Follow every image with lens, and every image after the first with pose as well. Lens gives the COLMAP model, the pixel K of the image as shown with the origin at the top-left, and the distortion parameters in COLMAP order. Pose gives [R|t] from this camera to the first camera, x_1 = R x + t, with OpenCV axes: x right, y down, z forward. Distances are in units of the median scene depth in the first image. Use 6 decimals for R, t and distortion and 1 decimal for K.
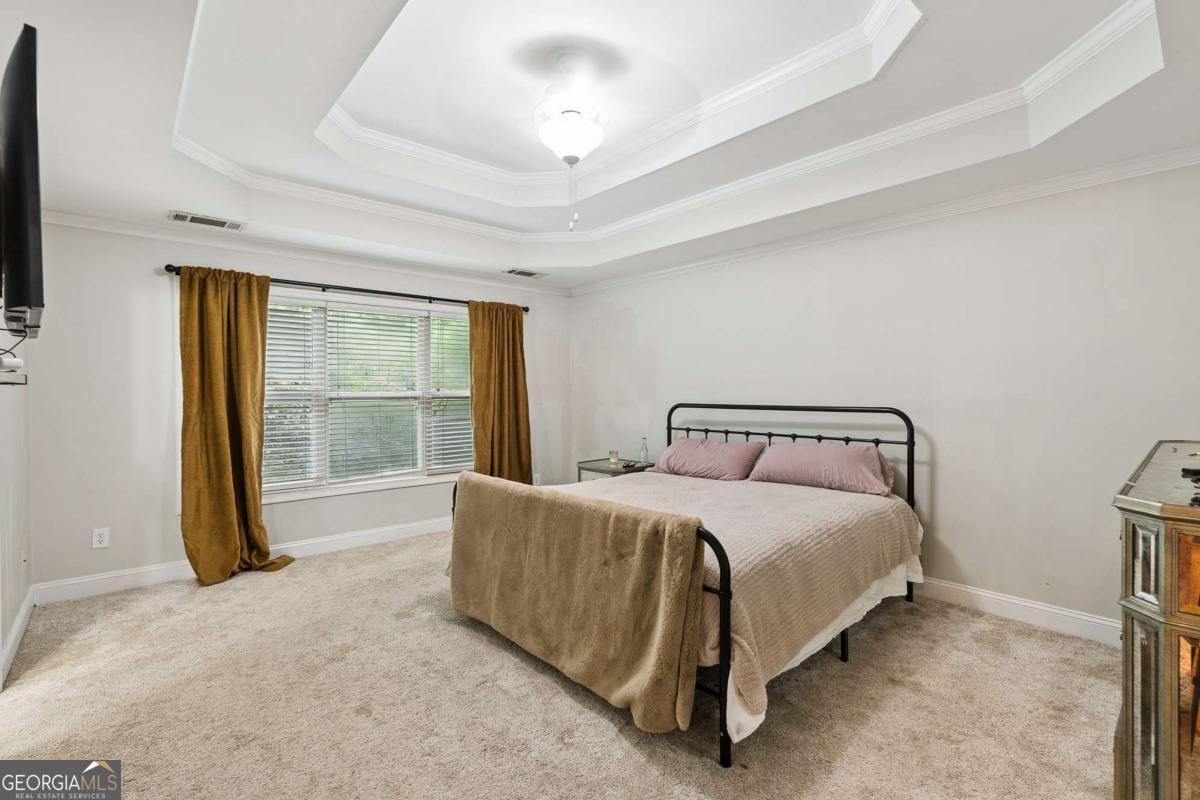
lens RADIAL K [[543.9, 0, 600.0], [0, 543.9, 400.0], [0, 0, 1]] dist [0.000535, 0.000573]
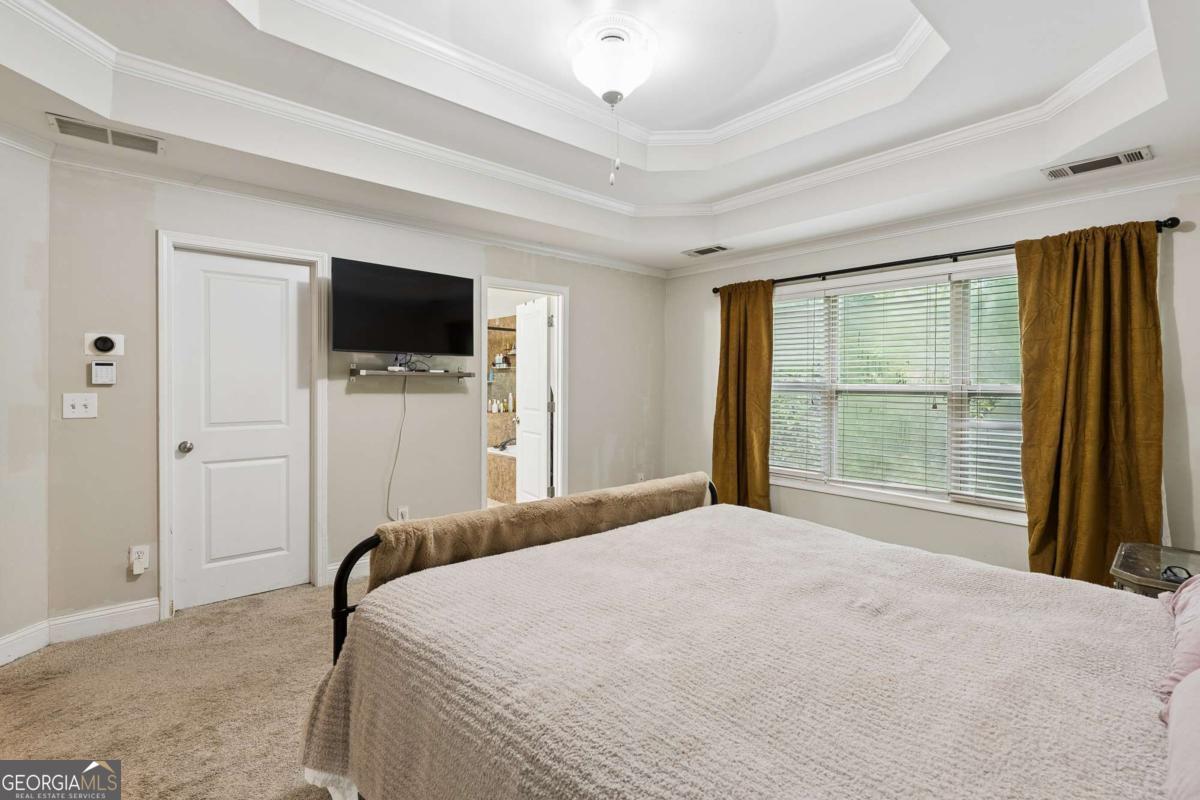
lens RADIAL K [[550.6, 0, 603.0], [0, 550.6, 390.9], [0, 0, 1]] dist [0.000067, 0.000325]
pose [[-0.009348, 0.018817, -0.999779, 0.500270], [-0.026831, 0.999458, 0.019062, -0.011324], [0.999596, 0.027003, -0.008838, 0.646776]]
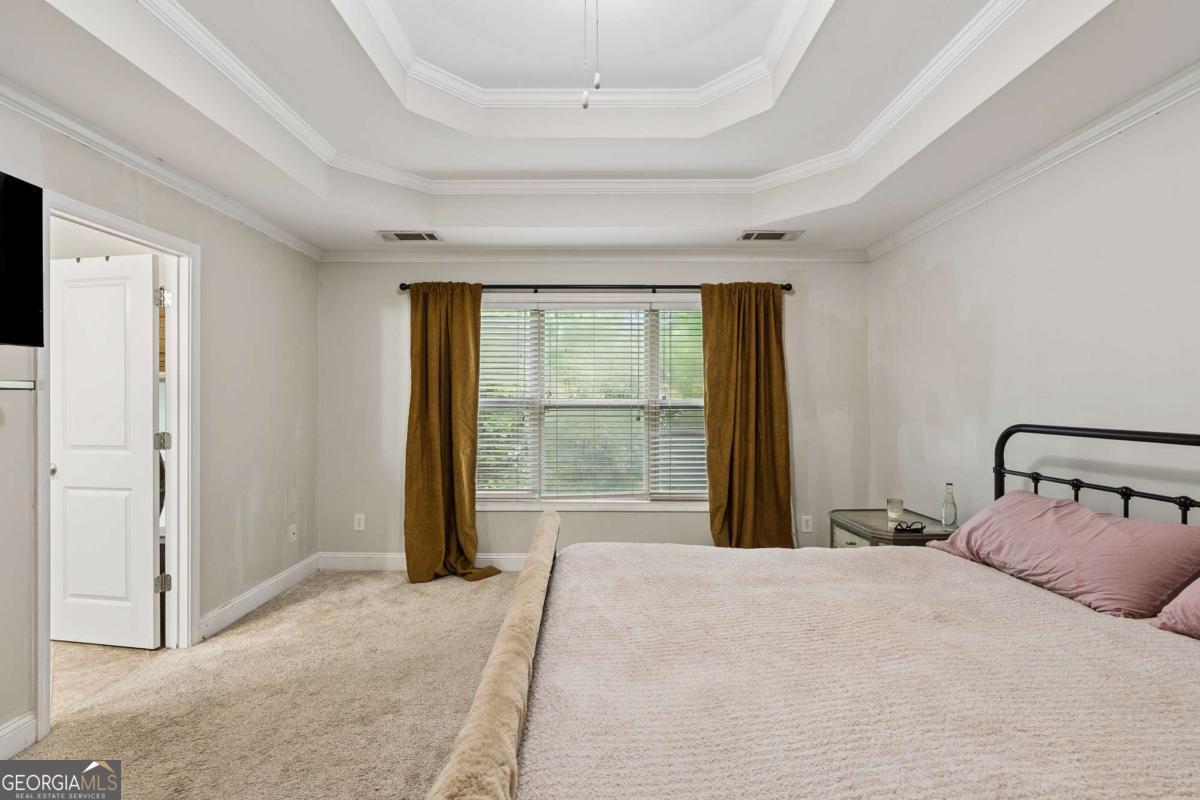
lens RADIAL K [[543.9, 0, 600.0], [0, 543.9, 400.0], [0, 0, 1]] dist [0.000535, 0.000573]
pose [[0.747575, 0.004781, -0.664160, 0.211705], [-0.016346, 0.999804, -0.011201, -0.005230], [0.663976, 0.019230, 0.747507, 0.387497]]
